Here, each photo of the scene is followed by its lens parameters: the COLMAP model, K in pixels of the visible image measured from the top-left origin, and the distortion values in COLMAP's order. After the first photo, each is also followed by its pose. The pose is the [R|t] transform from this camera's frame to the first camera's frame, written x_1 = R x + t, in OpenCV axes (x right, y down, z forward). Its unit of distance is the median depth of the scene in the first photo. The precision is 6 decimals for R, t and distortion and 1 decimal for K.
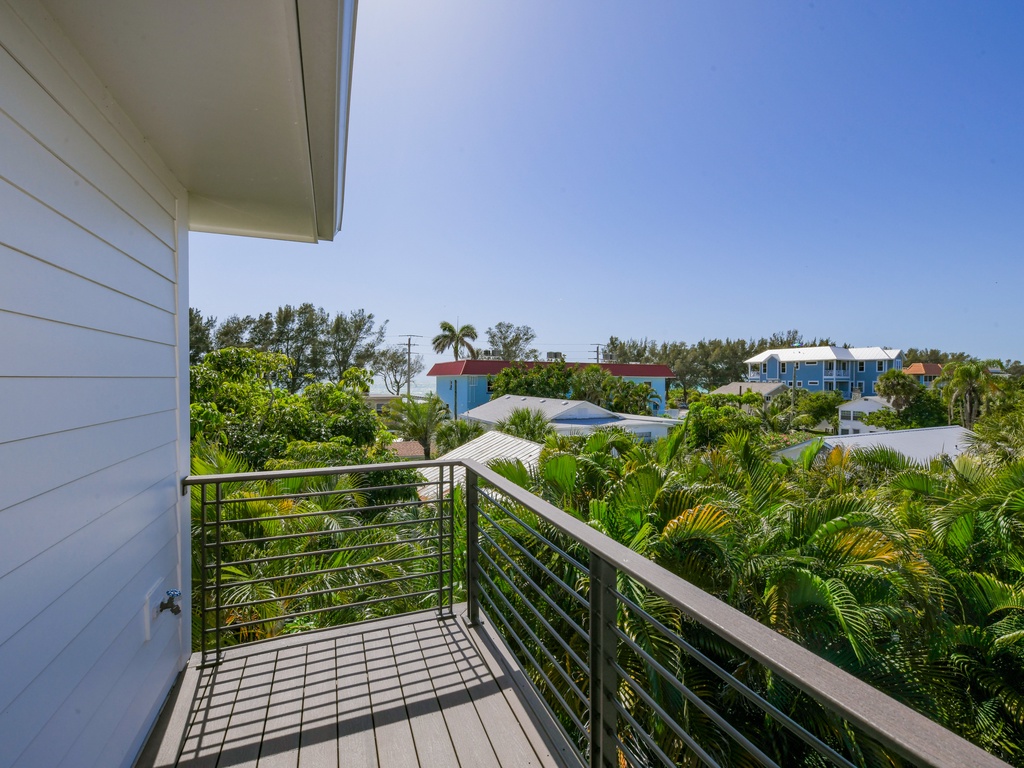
lens RADIAL K [[453.0, 0, 515.4], [0, 453.0, 383.3], [0, 0, 1]] dist [-0.012844, -0.001058]
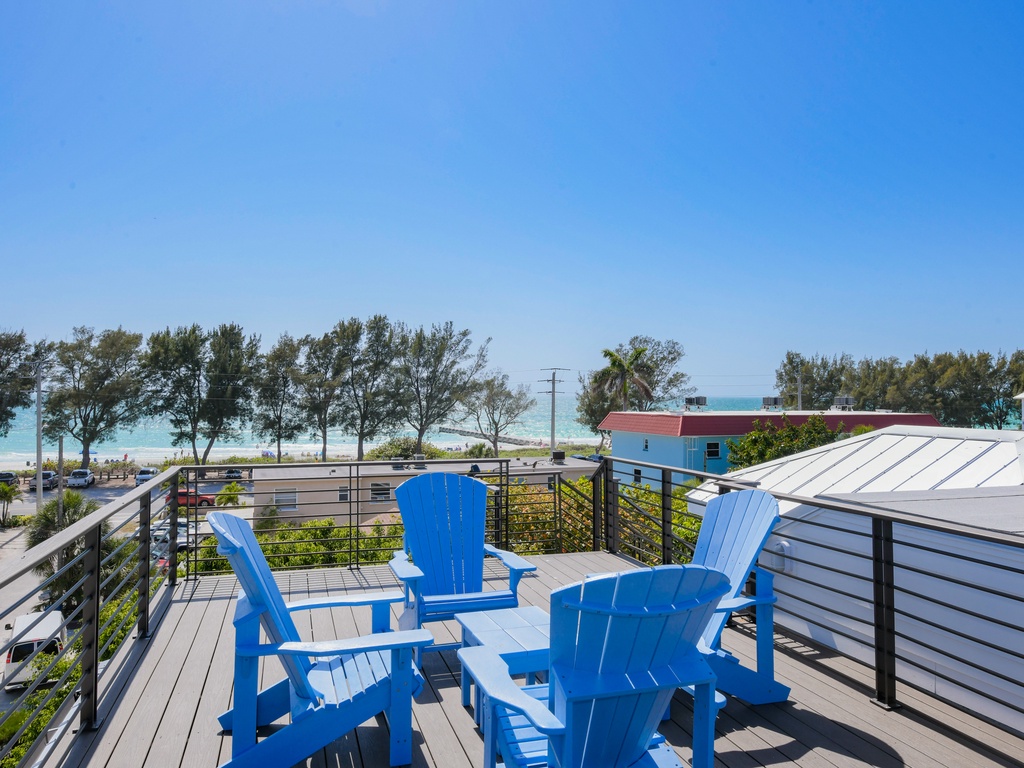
lens RADIAL K [[702.2, 0, 512.1], [0, 702.2, 380.5], [0, 0, 1]] dist [-0.012573, 0.001182]
pose [[0.996747, -0.001105, -0.080586, -0.156171], [-0.001346, 0.999538, -0.030353, -0.038006], [0.080582, 0.030362, 0.996285, -0.099849]]
